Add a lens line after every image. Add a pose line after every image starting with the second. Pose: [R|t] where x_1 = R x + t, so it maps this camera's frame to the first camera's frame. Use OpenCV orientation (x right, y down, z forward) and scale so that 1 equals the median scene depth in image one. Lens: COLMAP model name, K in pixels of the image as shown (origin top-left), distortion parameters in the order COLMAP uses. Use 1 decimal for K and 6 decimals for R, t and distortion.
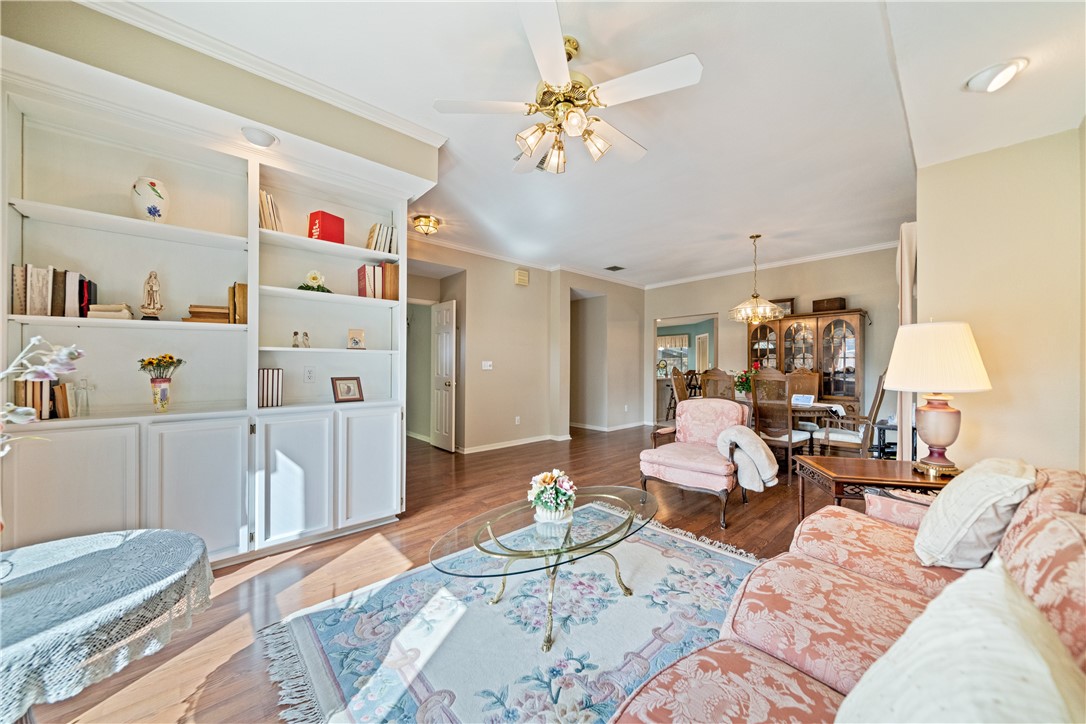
lens RADIAL K [[371.2, 0, 537.8], [0, 371.2, 364.8], [0, 0, 1]] dist [-0.004605, 0.000284]
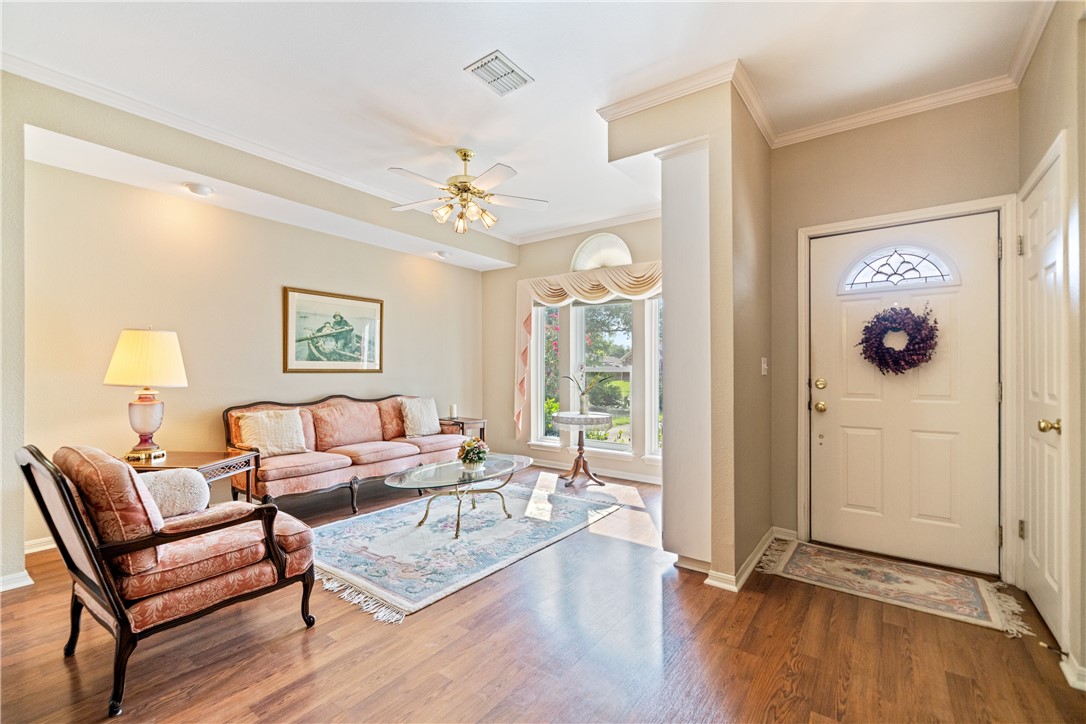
lens RADIAL K [[474.1, 0, 542.6], [0, 474.1, 373.1], [0, 0, 1]] dist [0.001714, 0.000547]
pose [[-0.977463, -0.003875, -0.211070, 0.167486], [-0.005760, 0.999949, 0.008315, 0.007001], [0.211027, 0.009344, -0.977435, 2.889949]]
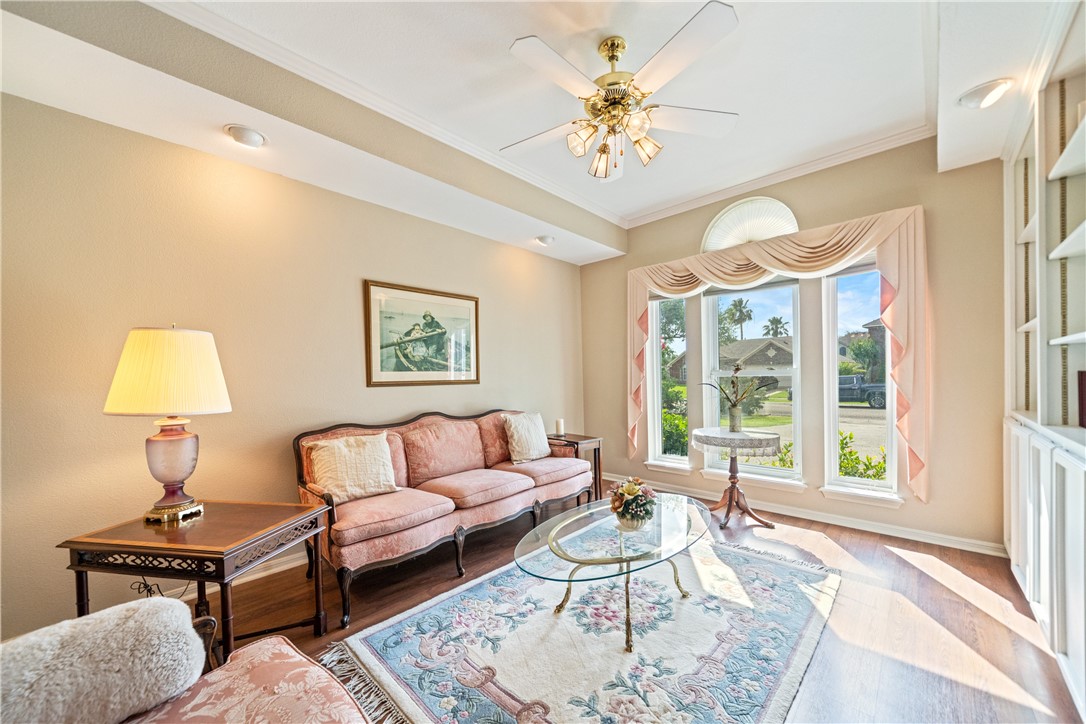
lens RADIAL K [[409.7, 0, 535.8], [0, 409.7, 386.6], [0, 0, 1]] dist [0.001661, 0.000061]
pose [[-0.996649, 0.020352, -0.079225, 0.375236], [0.018502, 0.999540, 0.024019, 0.004729], [0.079677, 0.022473, -0.996567, 2.042883]]
